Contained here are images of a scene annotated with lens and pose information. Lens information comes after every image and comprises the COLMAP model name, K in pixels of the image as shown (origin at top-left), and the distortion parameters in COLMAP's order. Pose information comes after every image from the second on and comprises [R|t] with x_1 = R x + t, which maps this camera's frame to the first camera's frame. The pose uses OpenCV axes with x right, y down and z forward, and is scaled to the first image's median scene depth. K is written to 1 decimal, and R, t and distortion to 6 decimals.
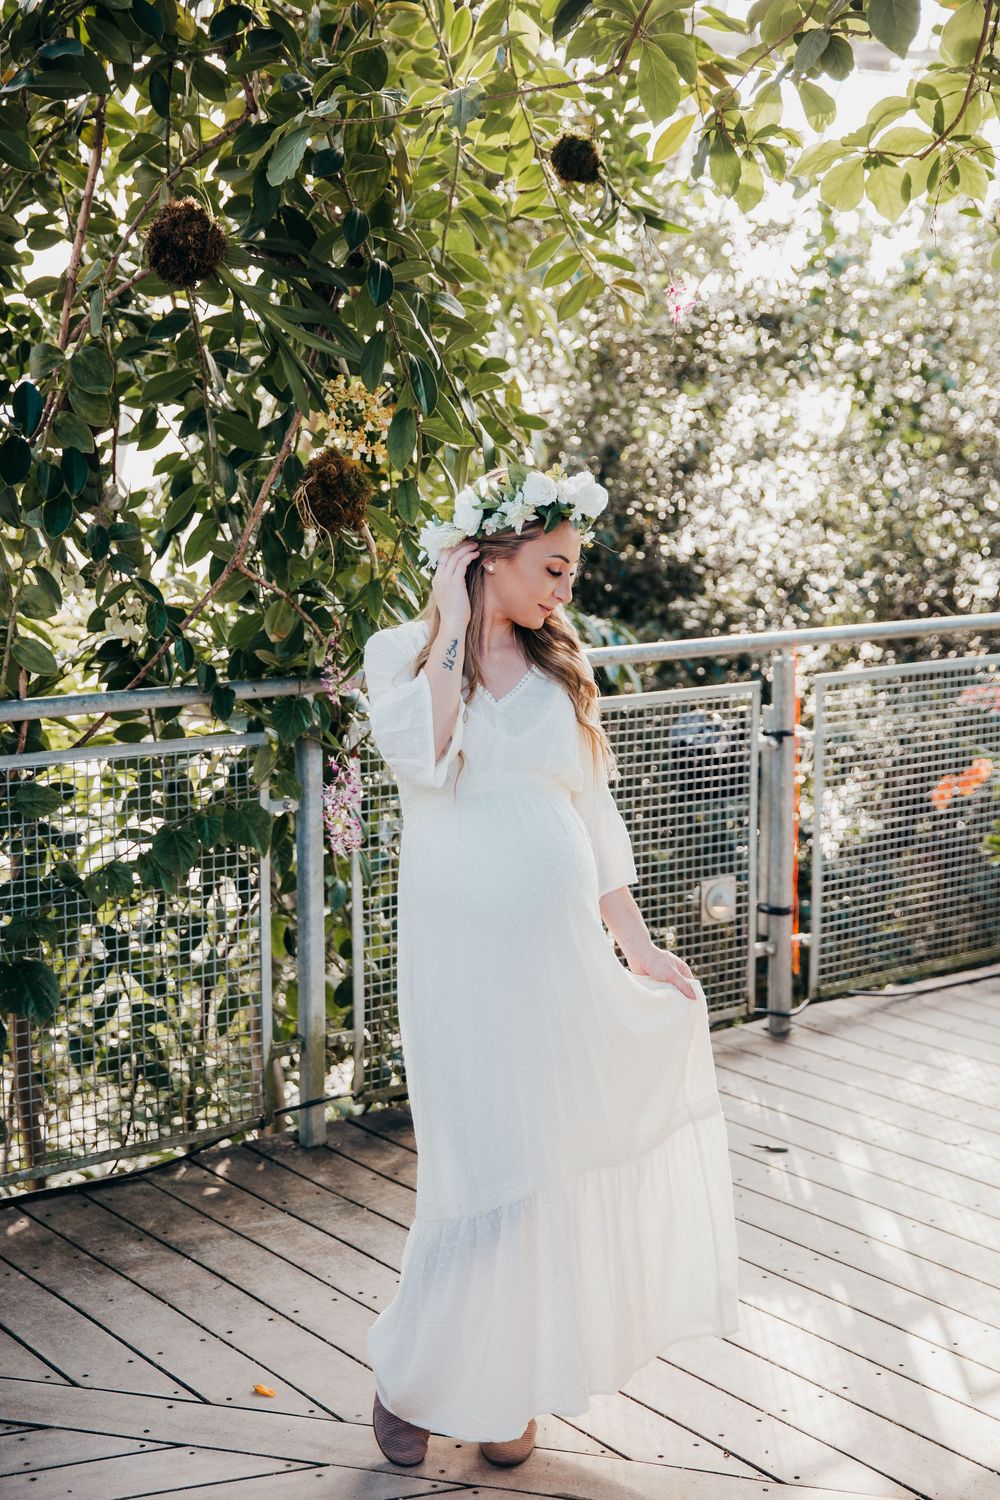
lens RADIAL K [[2081.3, 0, 500.6], [0, 2081.3, 734.3], [0, 0, 1]] dist [0.054391, 0.053319]
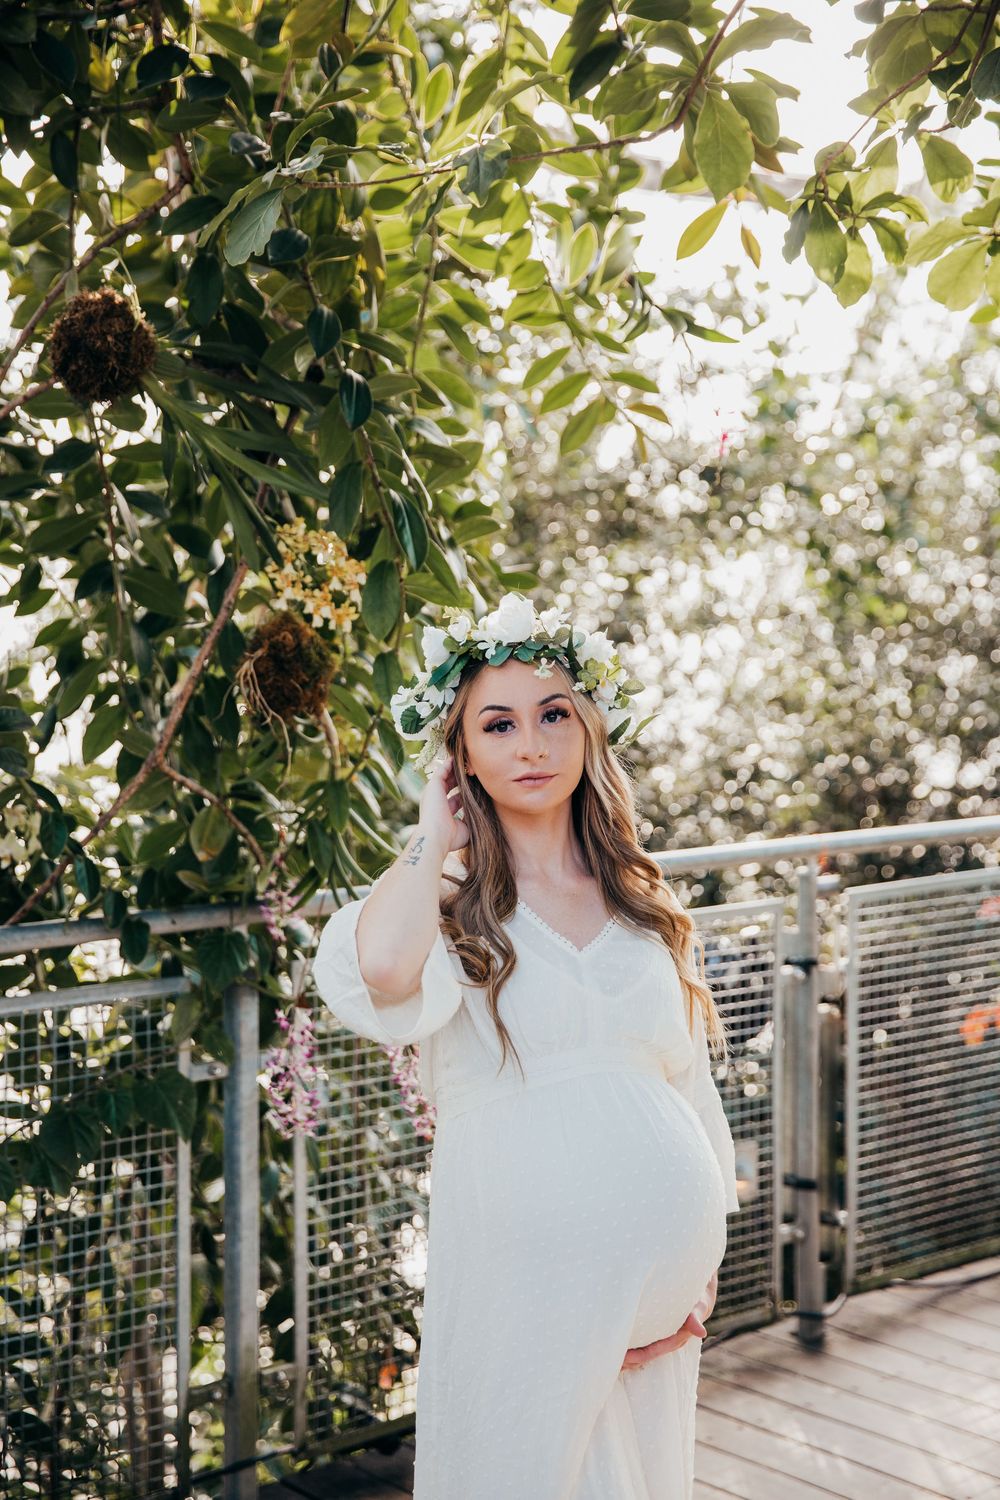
lens RADIAL K [[2277.9, 0, 500.0], [0, 2277.9, 750.0], [0, 0, 1]] dist [0.103586, 0.057689]
pose [[0.998066, -0.003493, 0.062062, -0.047218], [0.008366, 0.996884, -0.078433, -0.016629], [-0.061595, 0.078801, 0.994986, 0.135928]]
